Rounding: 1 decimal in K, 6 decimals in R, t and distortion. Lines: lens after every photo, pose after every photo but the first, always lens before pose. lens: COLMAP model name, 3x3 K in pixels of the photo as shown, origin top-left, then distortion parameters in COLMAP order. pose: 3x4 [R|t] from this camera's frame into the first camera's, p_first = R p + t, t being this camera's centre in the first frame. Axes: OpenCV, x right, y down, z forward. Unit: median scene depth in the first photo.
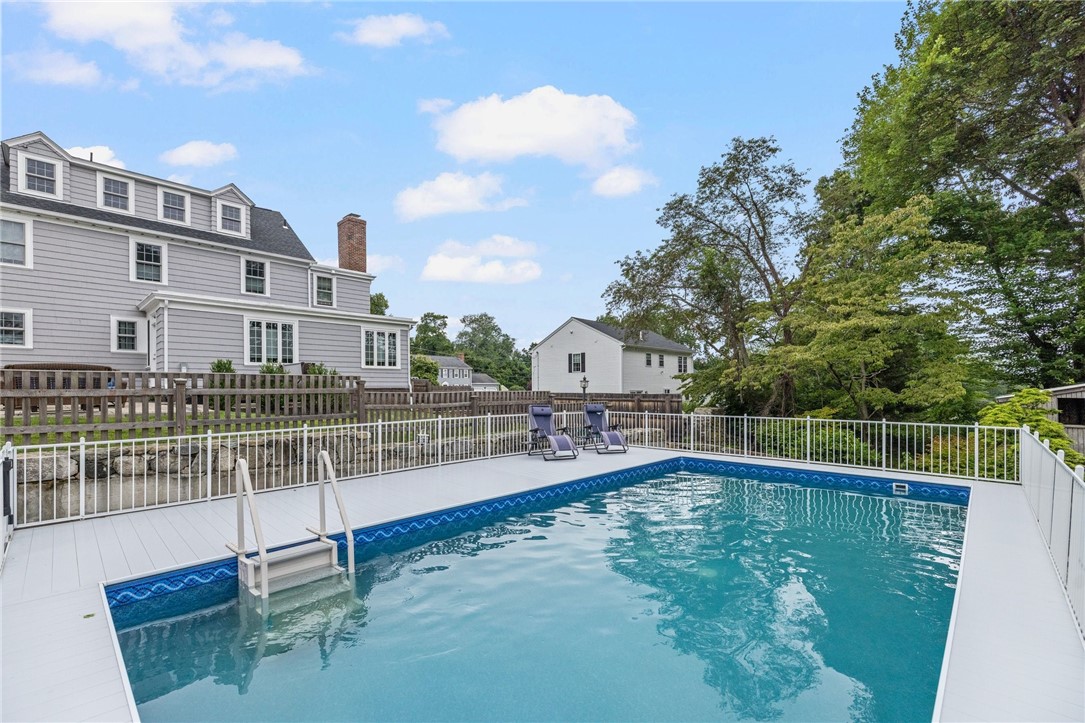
lens RADIAL K [[484.5, 0, 547.0], [0, 484.5, 386.9], [0, 0, 1]] dist [0.001716, 0.000725]
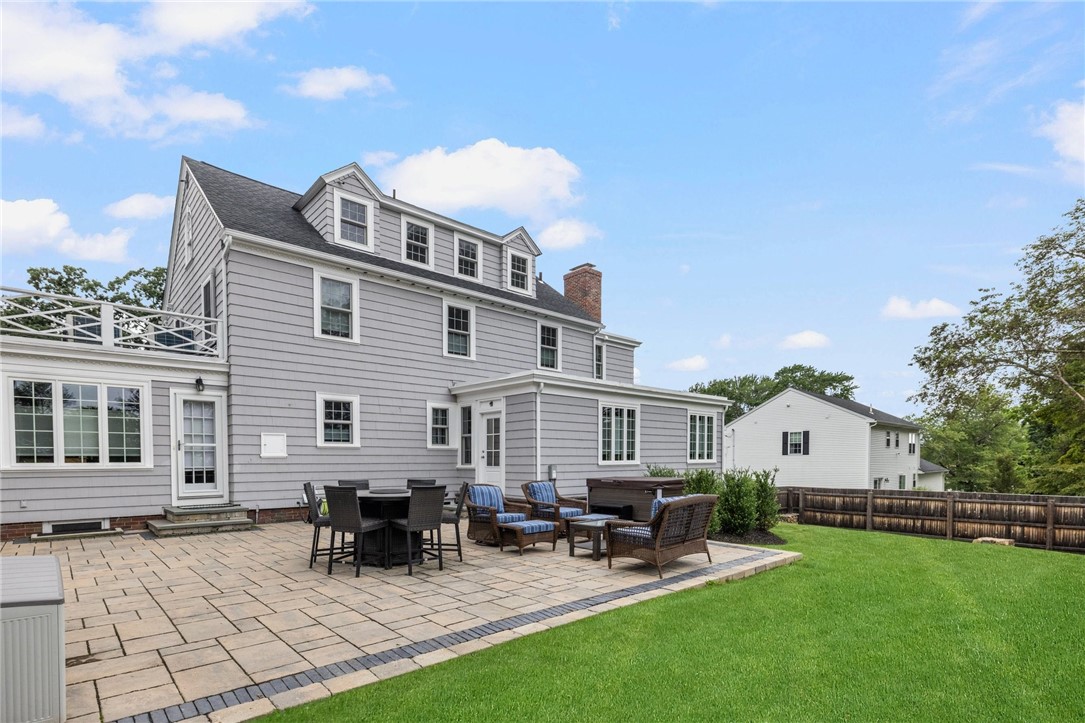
lens RADIAL K [[535.2, 0, 538.3], [0, 535.2, 472.7], [0, 0, 1]] dist [0.003123, 0.000126]
pose [[0.998026, 0.001526, -0.062788, -0.648730], [0.000396, 0.999532, 0.030578, -0.057378], [0.062805, -0.030543, 0.997558, 0.148917]]
